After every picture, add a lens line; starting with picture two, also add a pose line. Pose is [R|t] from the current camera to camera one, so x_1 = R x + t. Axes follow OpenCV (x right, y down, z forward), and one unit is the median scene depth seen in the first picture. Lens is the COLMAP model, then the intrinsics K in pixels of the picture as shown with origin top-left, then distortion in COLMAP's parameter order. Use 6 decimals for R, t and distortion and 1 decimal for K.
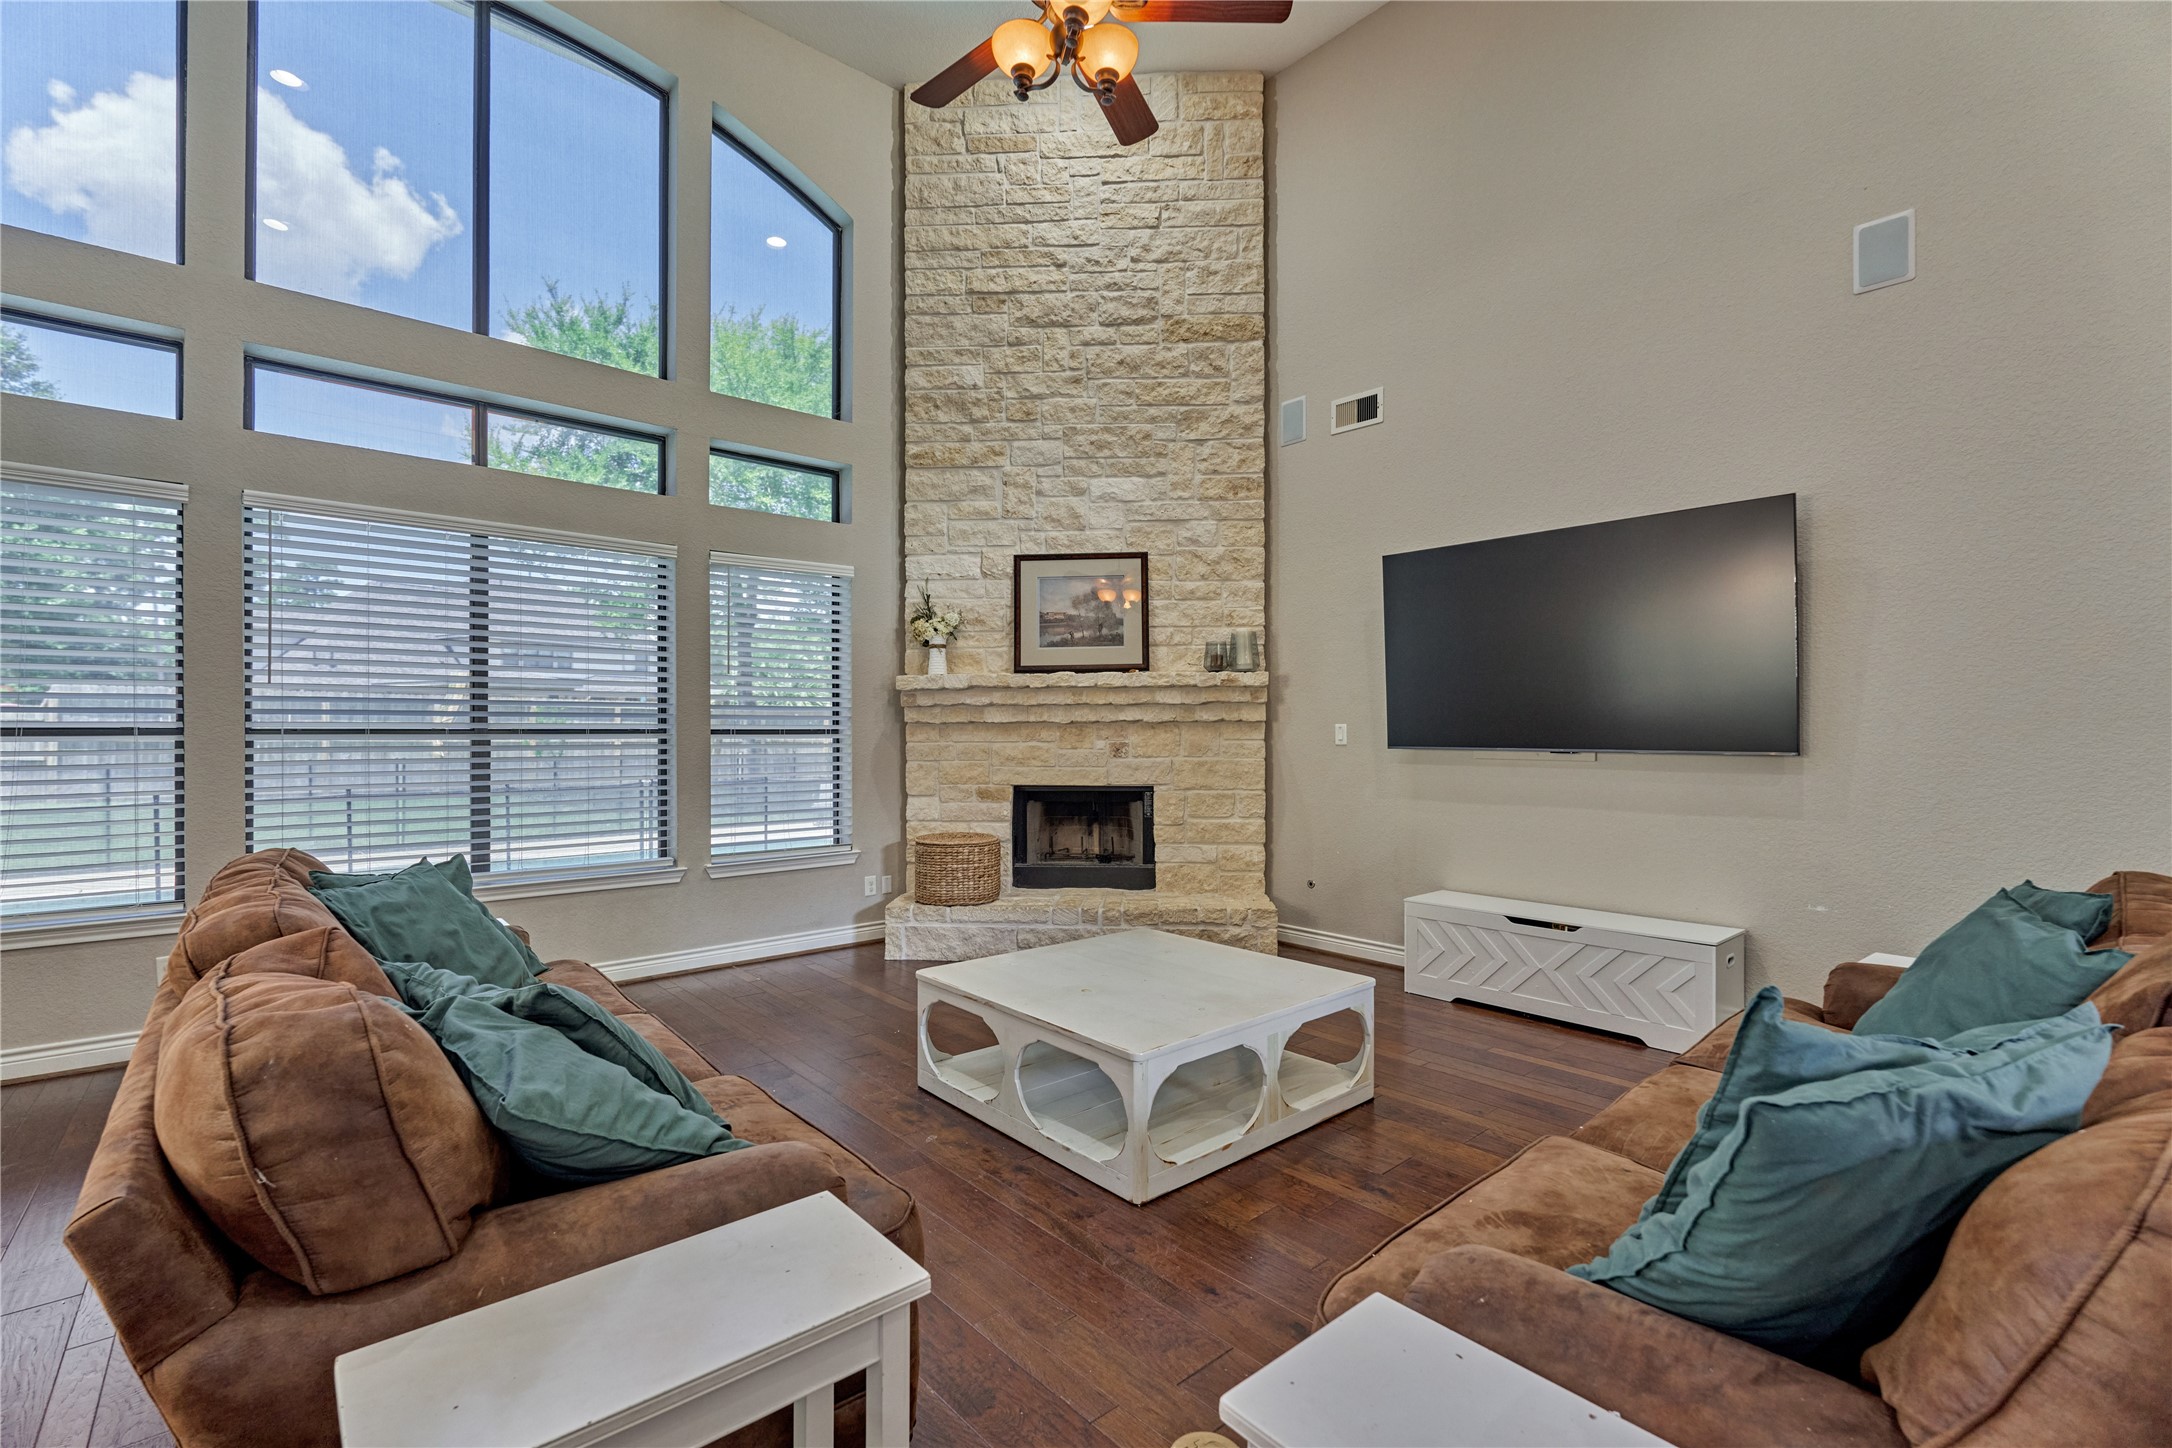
lens RADIAL K [[945.4, 0, 1087.3], [0, 945.4, 724.4], [0, 0, 1]] dist [-0.003301, 0.000755]
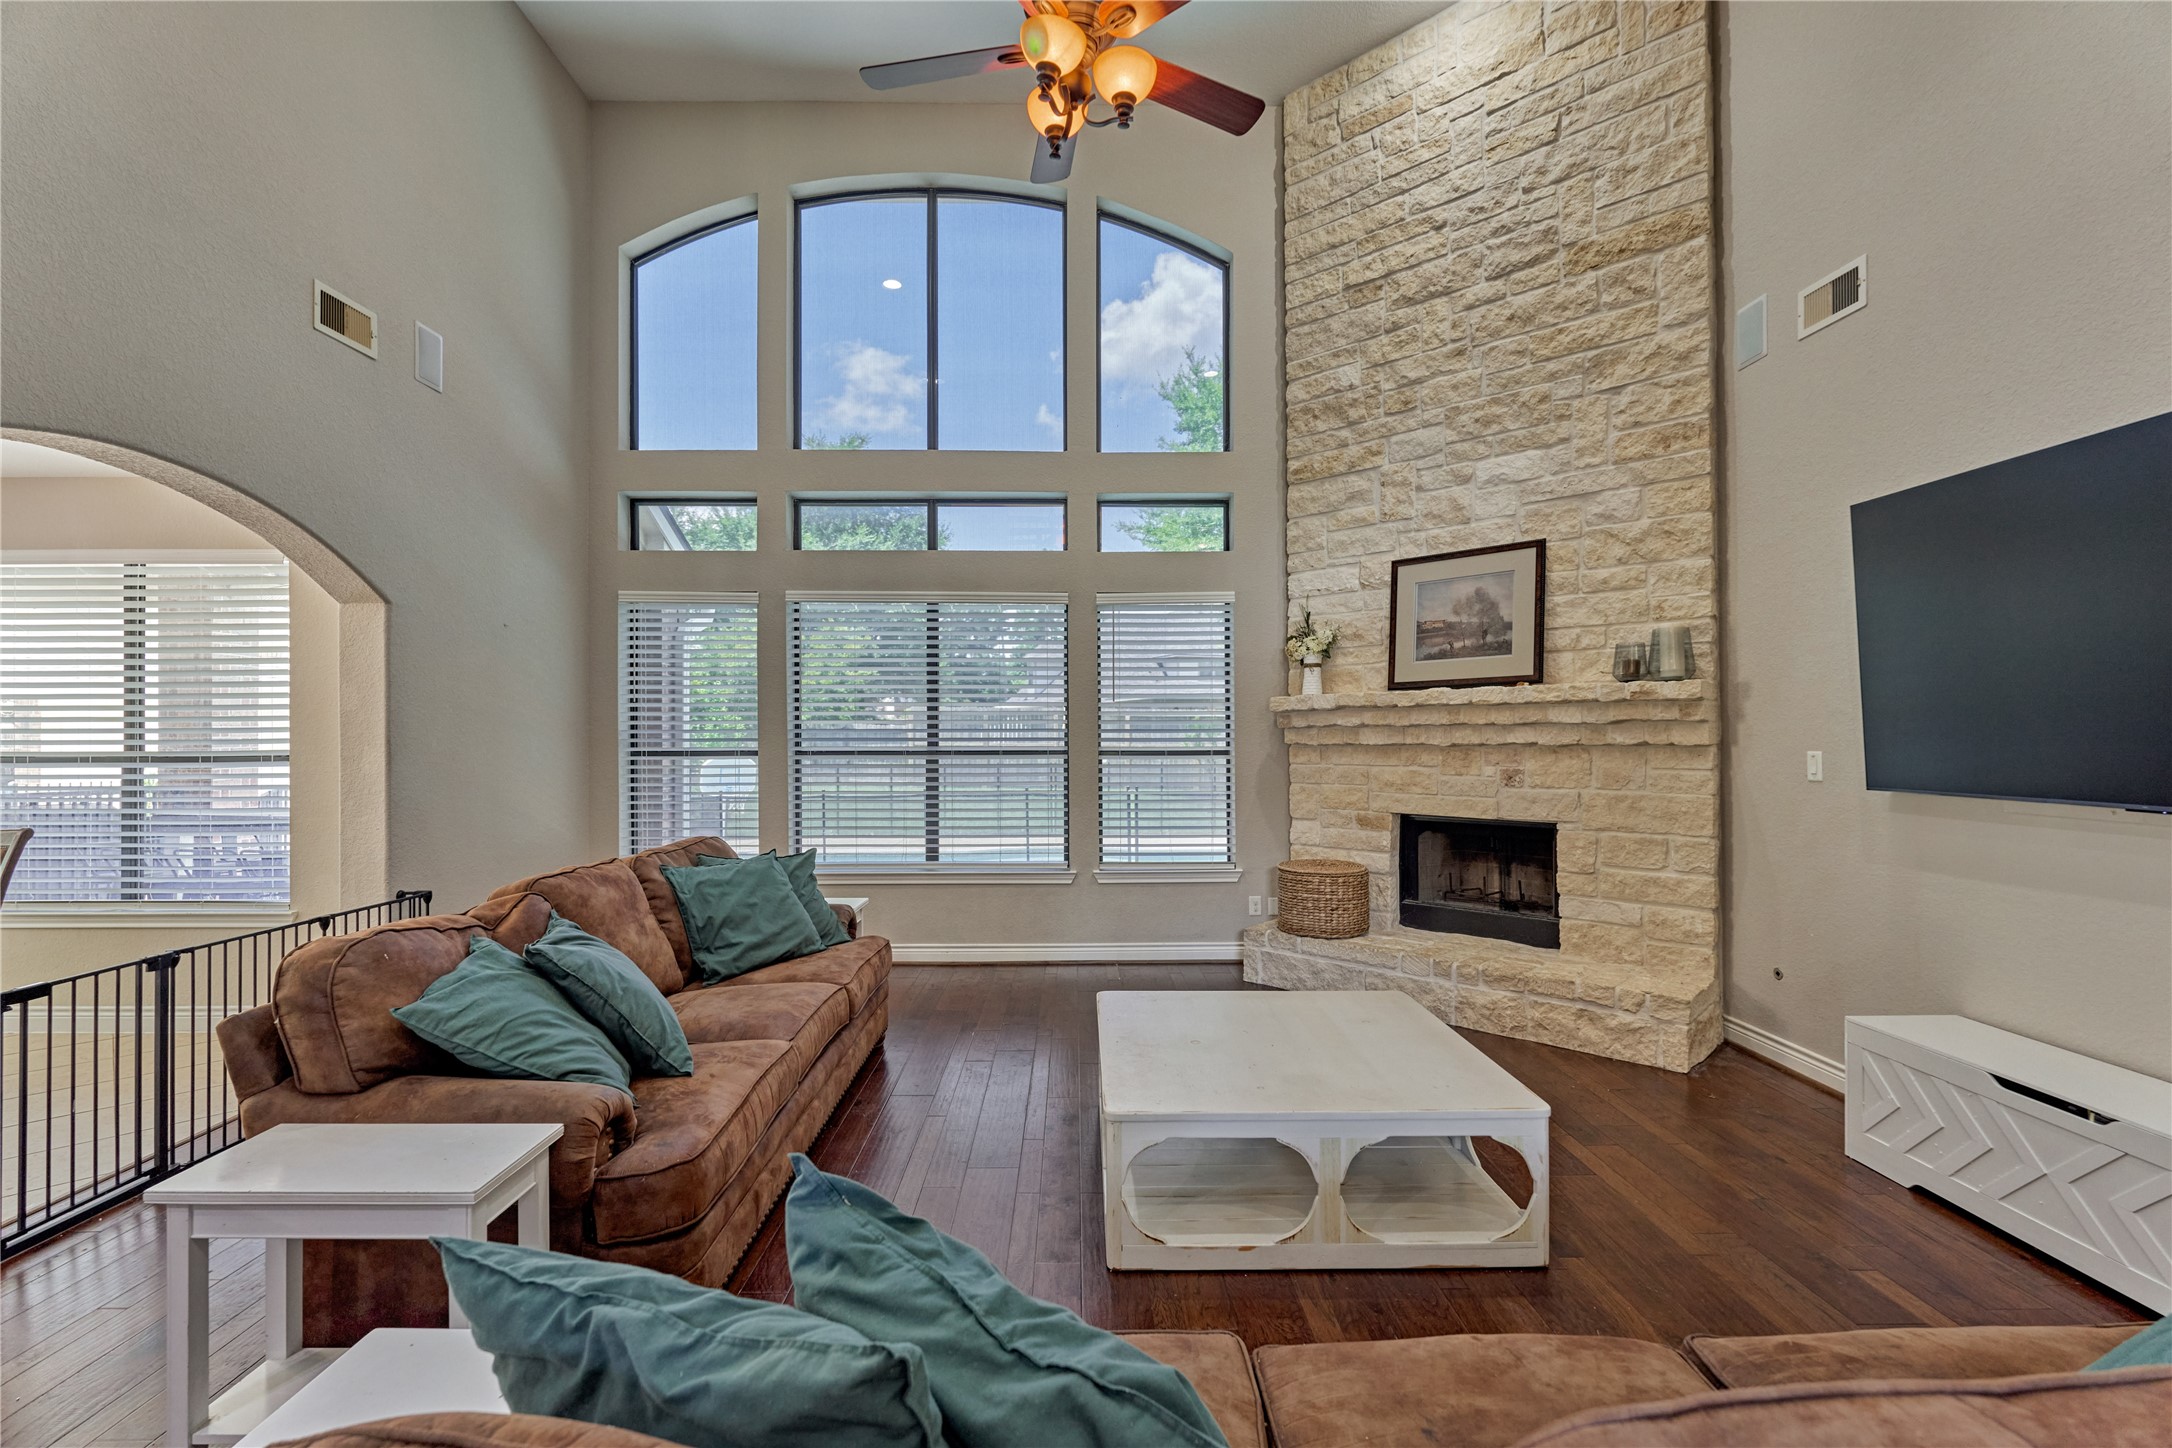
lens RADIAL K [[952.9, 0, 1087.2], [0, 952.9, 726.4], [0, 0, 1]] dist [-0.003881, 0.000330]
pose [[0.760210, -0.006682, -0.649644, 0.297204], [0.005883, 0.999977, -0.003401, -0.018252], [0.649651, -0.001236, 0.760231, 0.110125]]
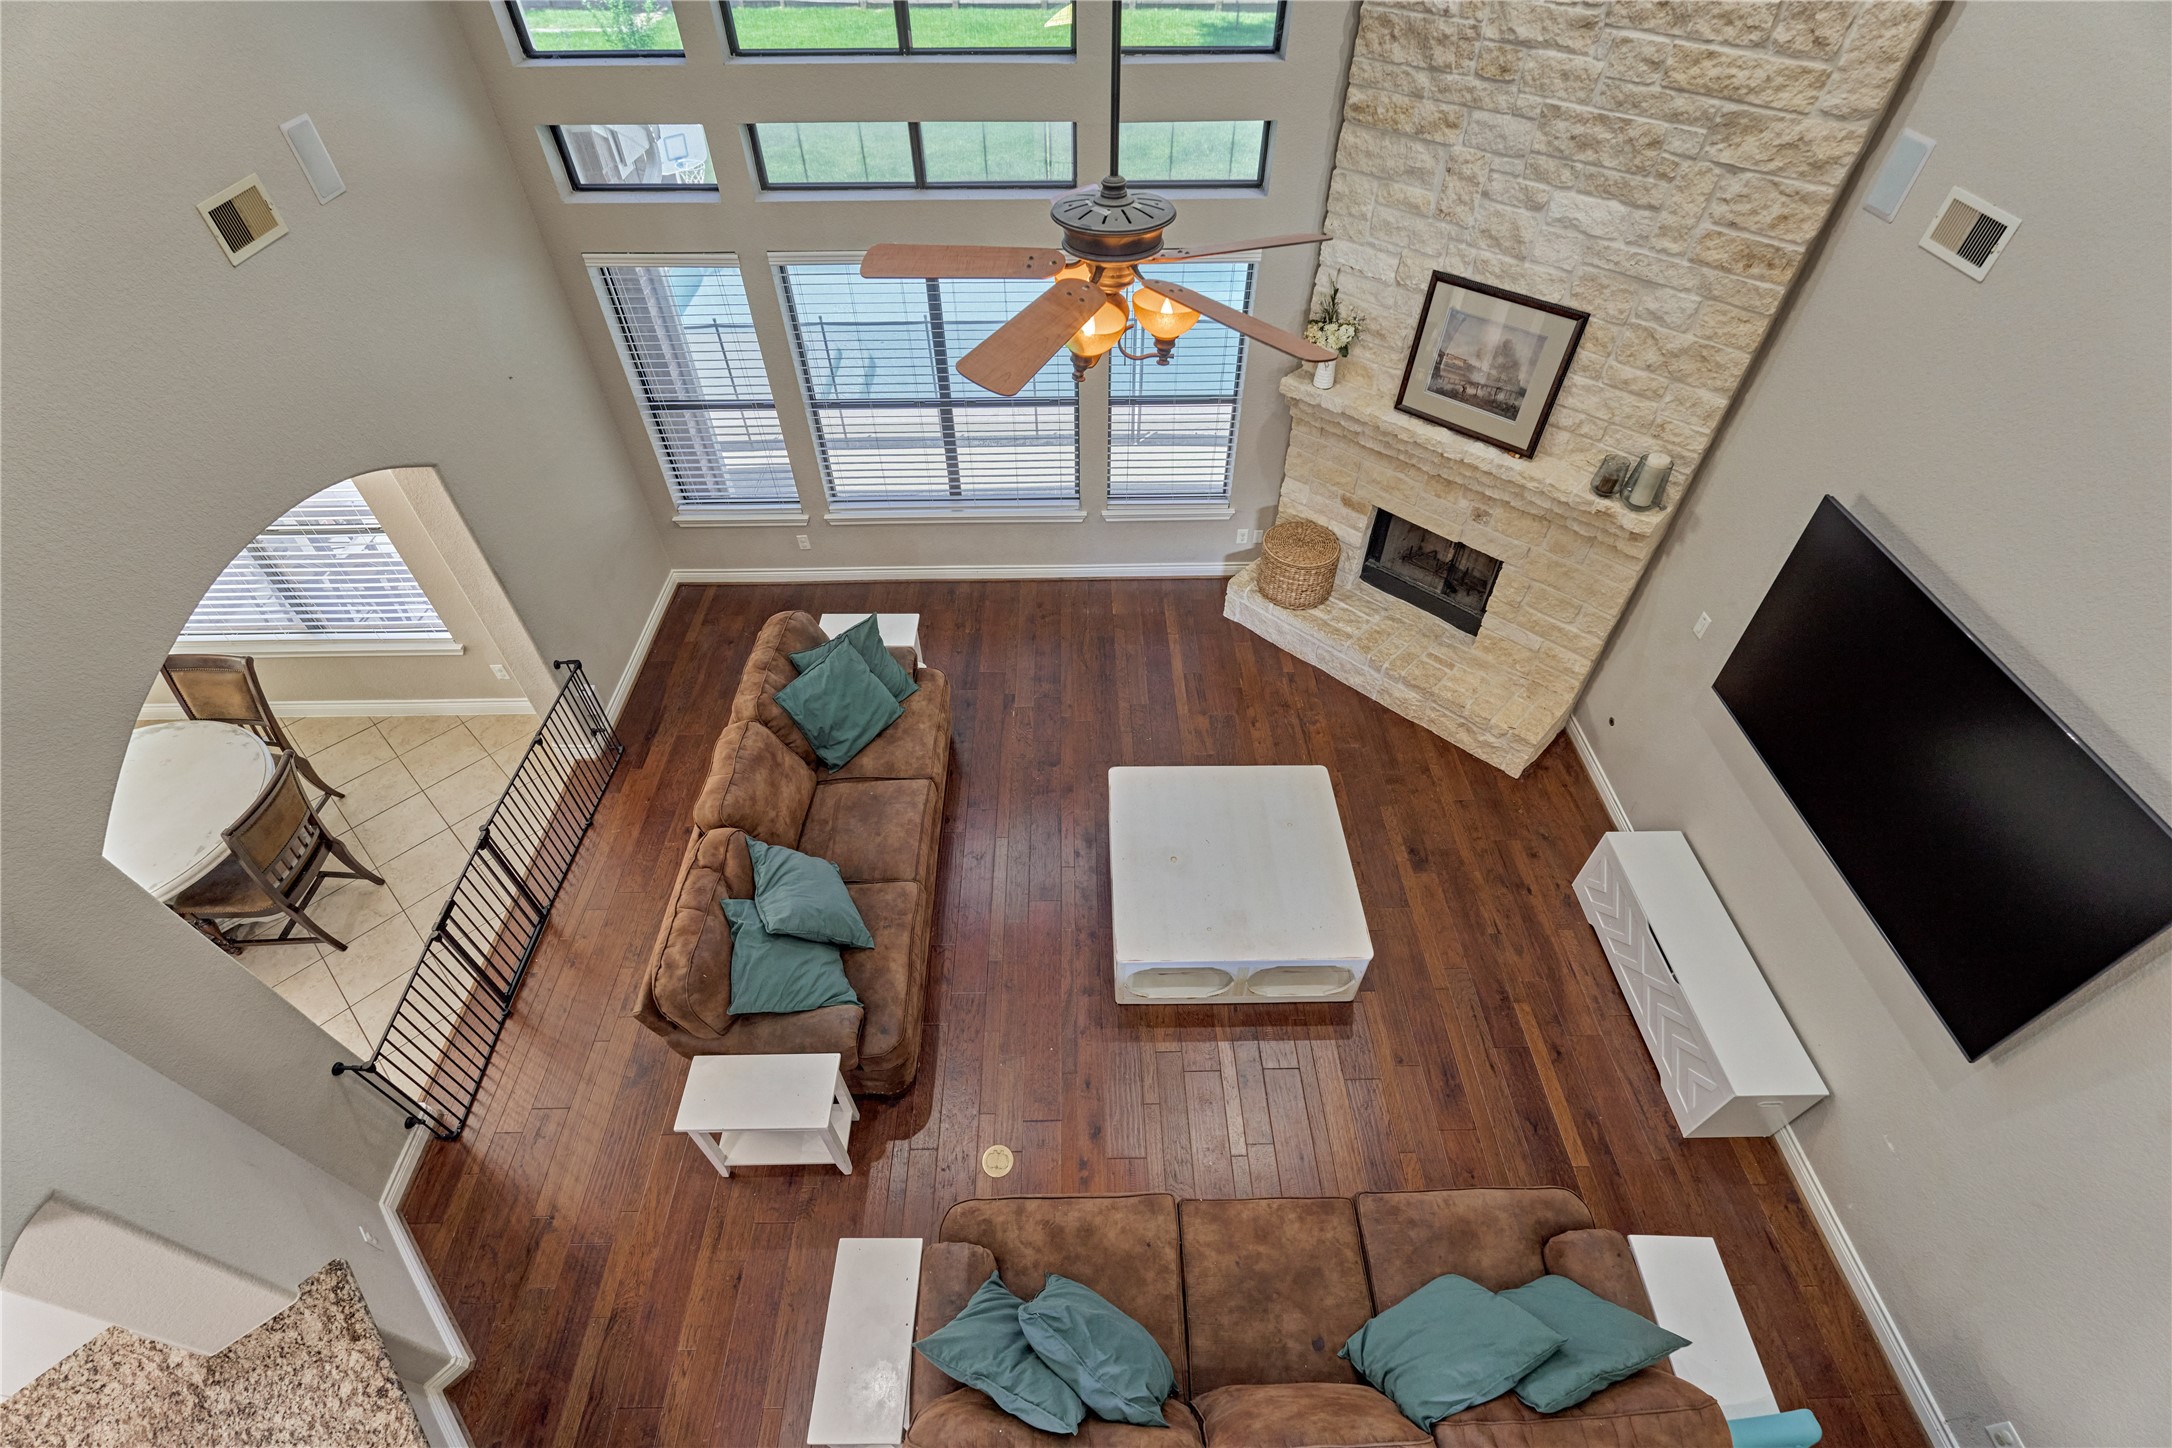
lens RADIAL K [[945.4, 0, 1087.3], [0, 945.4, 724.4], [0, 0, 1]] dist [-0.003301, 0.000755]
pose [[0.764435, 0.465100, -0.446454, 0.250171], [0.002662, 0.690215, 0.723599, -0.510421], [0.644695, -0.554333, 0.526387, 0.139991]]
